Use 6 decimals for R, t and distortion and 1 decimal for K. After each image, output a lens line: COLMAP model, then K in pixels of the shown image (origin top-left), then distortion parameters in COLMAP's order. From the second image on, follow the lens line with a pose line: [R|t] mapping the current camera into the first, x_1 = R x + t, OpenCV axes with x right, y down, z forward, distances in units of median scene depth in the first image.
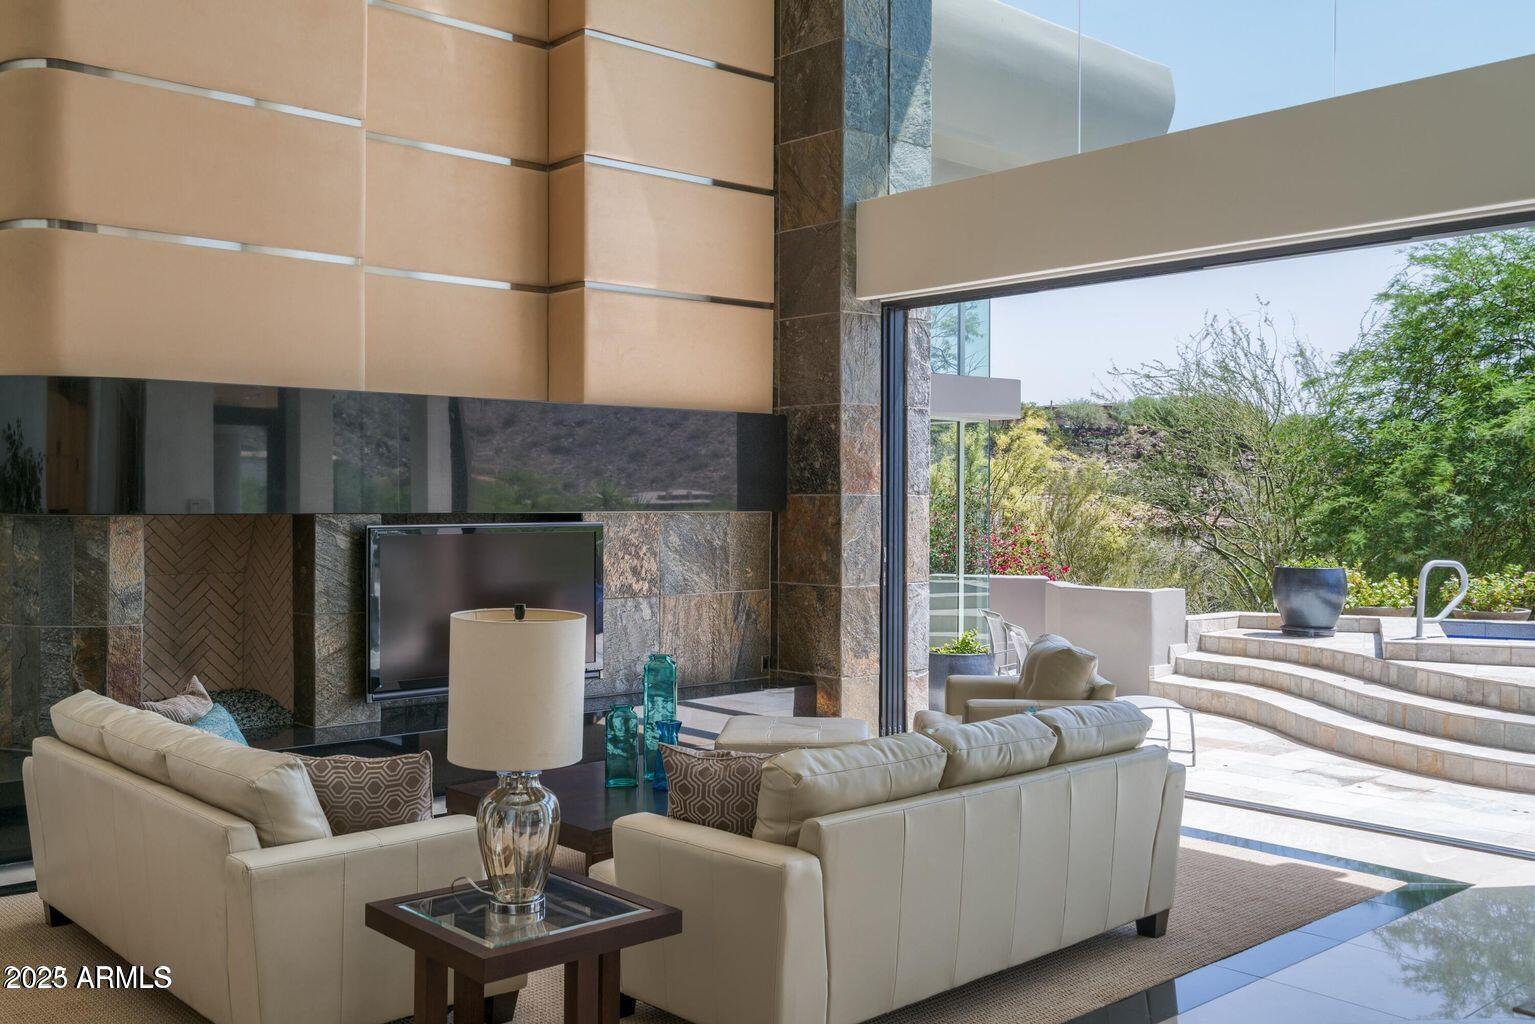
lens RADIAL K [[1412.7, 0, 768.3], [0, 1412.7, 509.0], [0, 0, 1]] dist [0.013285, 0.000000]
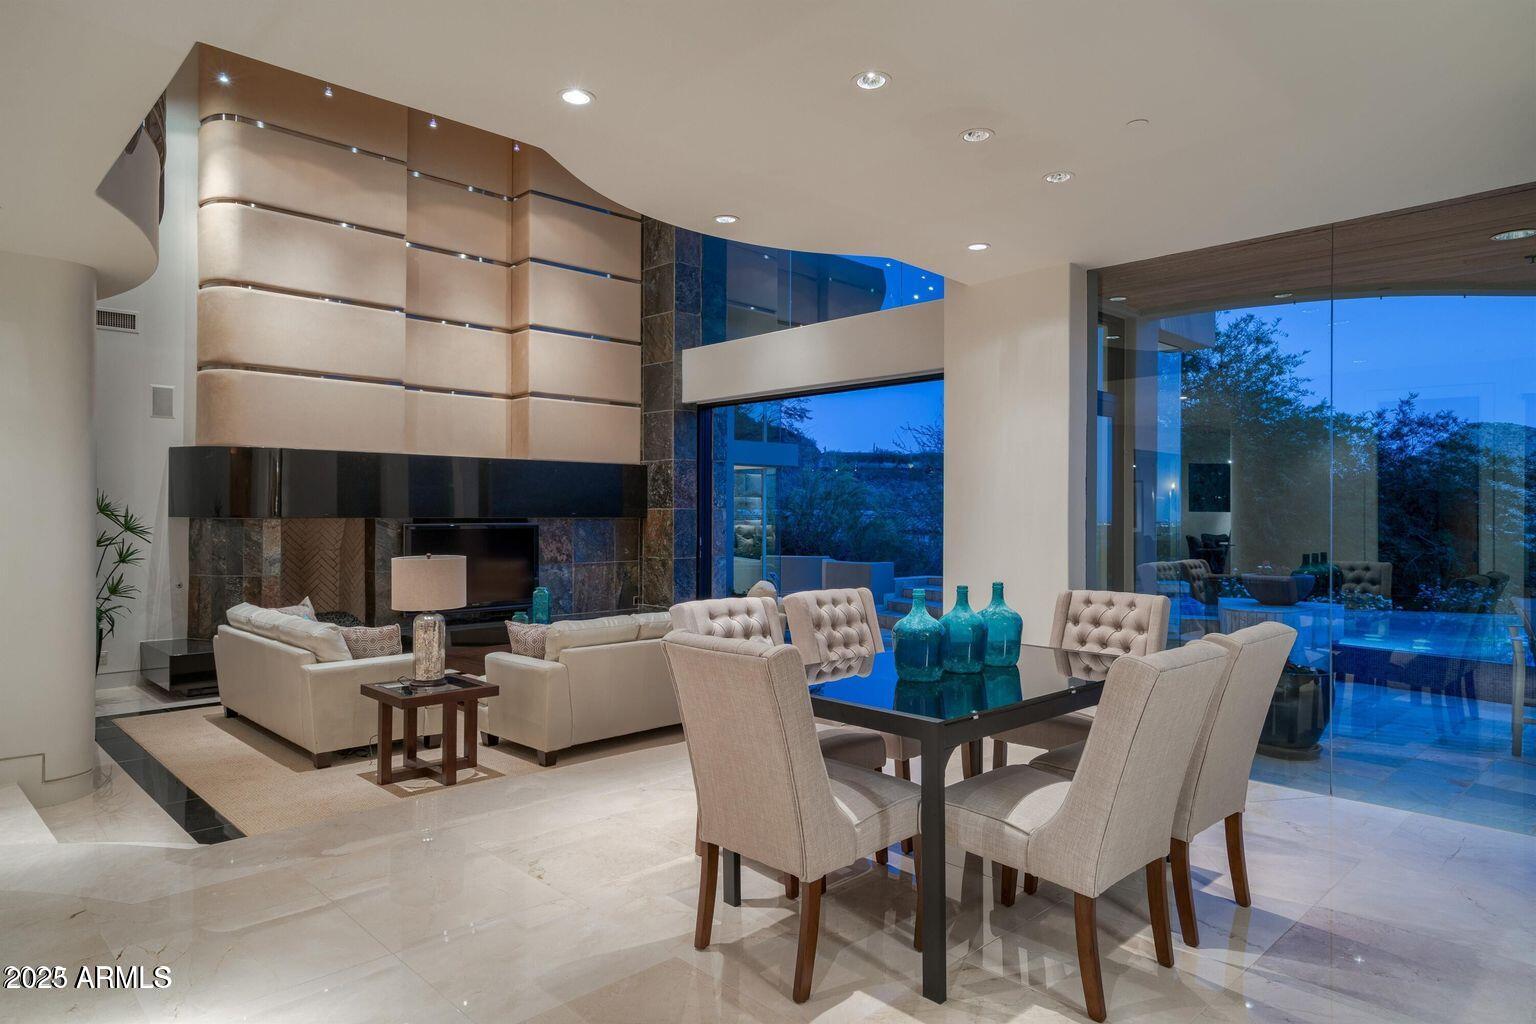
lens RADIAL K [[922.9, 0, 766.8], [0, 922.9, 512.5], [0, 0, 1]] dist [0.000953, 0.000925]
pose [[0.999213, 0.000788, 0.039667, 0.148995], [-0.000486, 0.999971, -0.007629, 0.004966], [-0.039672, 0.007604, 0.999184, -0.247993]]
